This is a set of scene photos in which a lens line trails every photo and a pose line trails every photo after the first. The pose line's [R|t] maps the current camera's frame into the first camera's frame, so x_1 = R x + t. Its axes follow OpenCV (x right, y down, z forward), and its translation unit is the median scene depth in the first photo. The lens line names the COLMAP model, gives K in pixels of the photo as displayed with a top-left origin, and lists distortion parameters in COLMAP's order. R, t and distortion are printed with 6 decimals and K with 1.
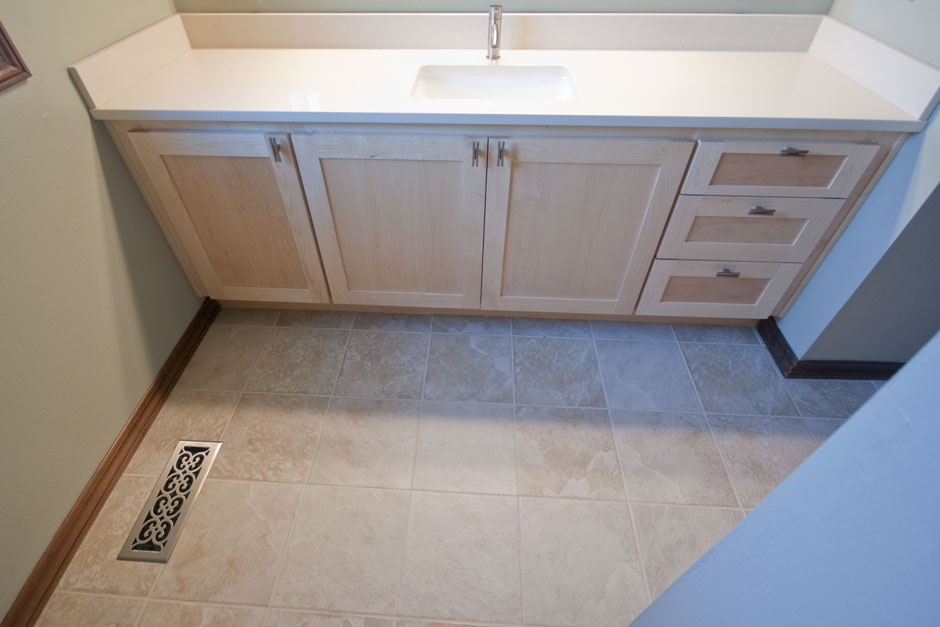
lens RADIAL K [[477.8, 0, 470.1], [0, 477.8, 348.2], [0, 0, 1]] dist [-0.004264, -0.001067]
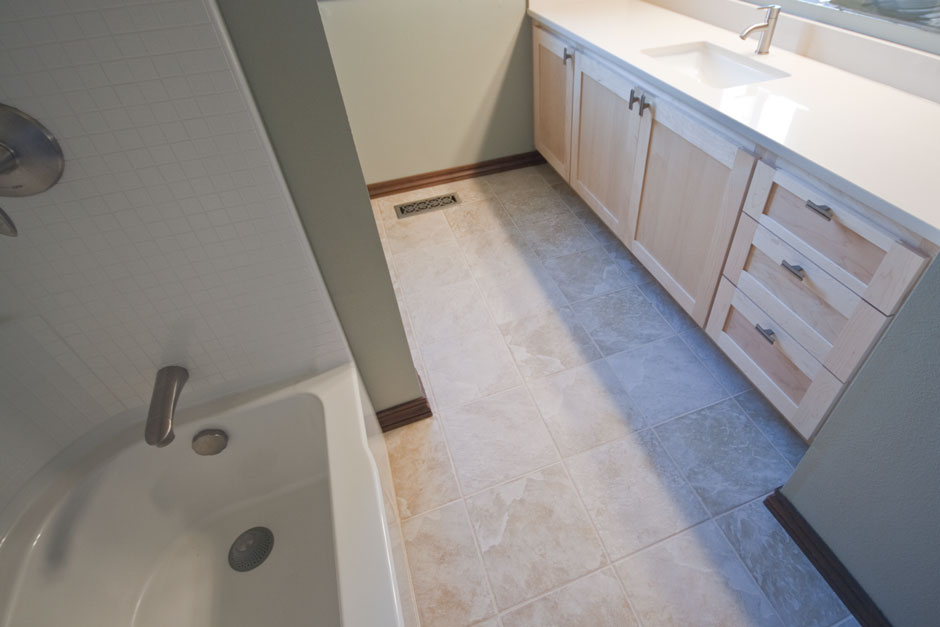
lens RADIAL K [[444.8, 0, 470.0], [0, 444.8, 313.5], [0, 0, 1]] dist [-0.005513, -0.000781]
pose [[0.352161, 0.661123, -0.662495, 0.810374], [-0.648913, 0.682555, 0.336199, -0.093217], [0.674458, 0.311505, 0.669381, 0.042371]]
